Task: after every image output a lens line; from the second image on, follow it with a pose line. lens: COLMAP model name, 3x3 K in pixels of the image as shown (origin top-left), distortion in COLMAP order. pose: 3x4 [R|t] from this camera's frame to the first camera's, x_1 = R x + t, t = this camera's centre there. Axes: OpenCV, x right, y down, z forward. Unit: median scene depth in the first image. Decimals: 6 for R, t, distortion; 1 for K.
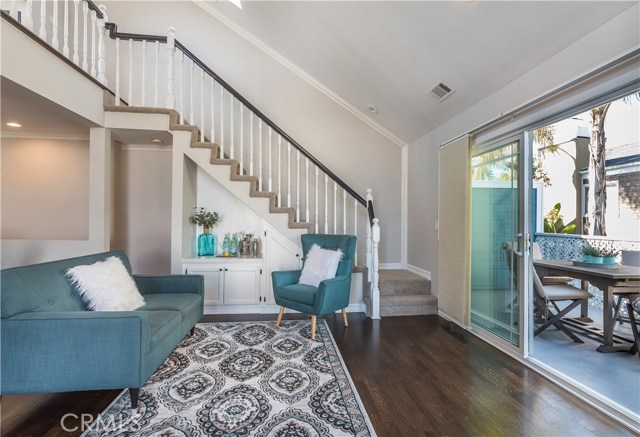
lens RADIAL K [[308.4, 0, 325.3], [0, 308.4, 219.9], [0, 0, 1]] dist [-0.008083, 0.000586]
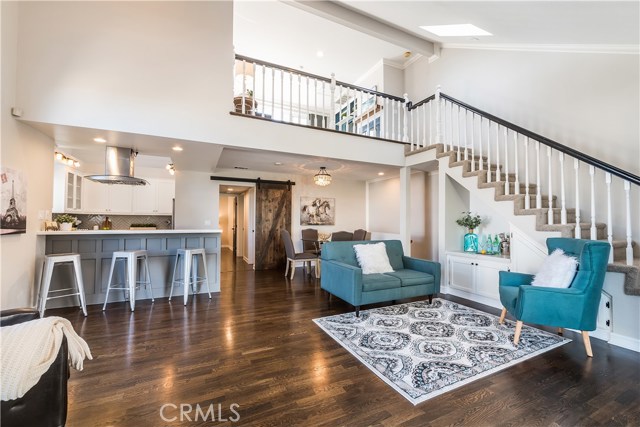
lens RADIAL K [[259.4, 0, 321.4], [0, 259.4, 217.7], [0, 0, 1]] dist [-0.006531, -0.000638]
pose [[0.314292, -0.019123, -0.949134, 0.475989], [-0.002485, 0.999777, -0.020966, 0.005476], [0.949323, 0.008948, 0.314174, 0.132997]]
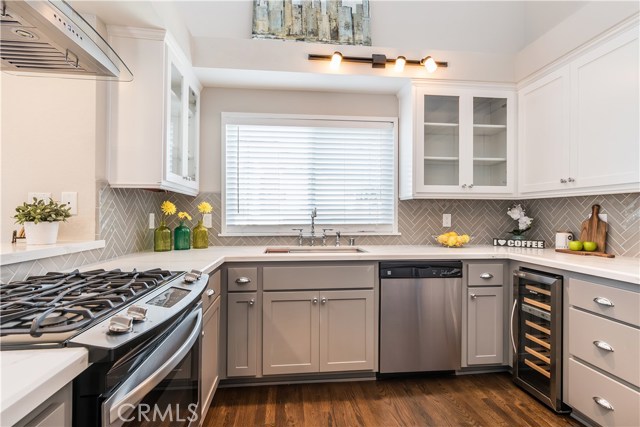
lens RADIAL K [[311.4, 0, 328.4], [0, 311.4, 218.0], [0, 0, 1]] dist [-0.005482, 0.000484]
pose [[-0.999928, -0.007427, 0.009436, -1.154277], [-0.007406, 0.999970, 0.002235, -0.004984], [-0.009452, 0.002165, -0.999953, -0.087243]]
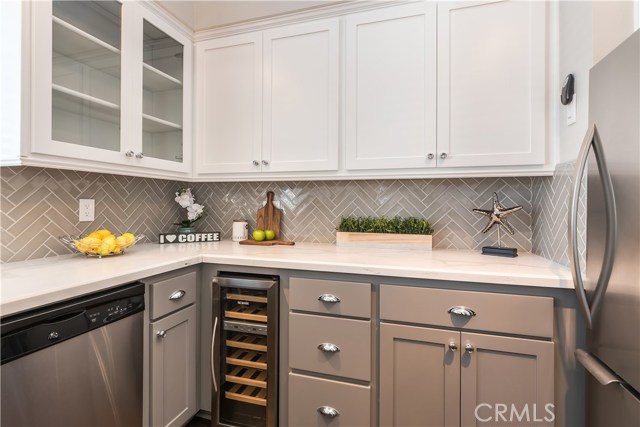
lens RADIAL K [[311.4, 0, 321.5], [0, 311.4, 202.8], [0, 0, 1]] dist [-0.005482, 0.000484]
pose [[-0.416689, -0.009587, -0.908999, -1.173720], [-0.003753, 0.999954, -0.008826, -0.007476], [0.909042, -0.000266, -0.416705, -0.369156]]
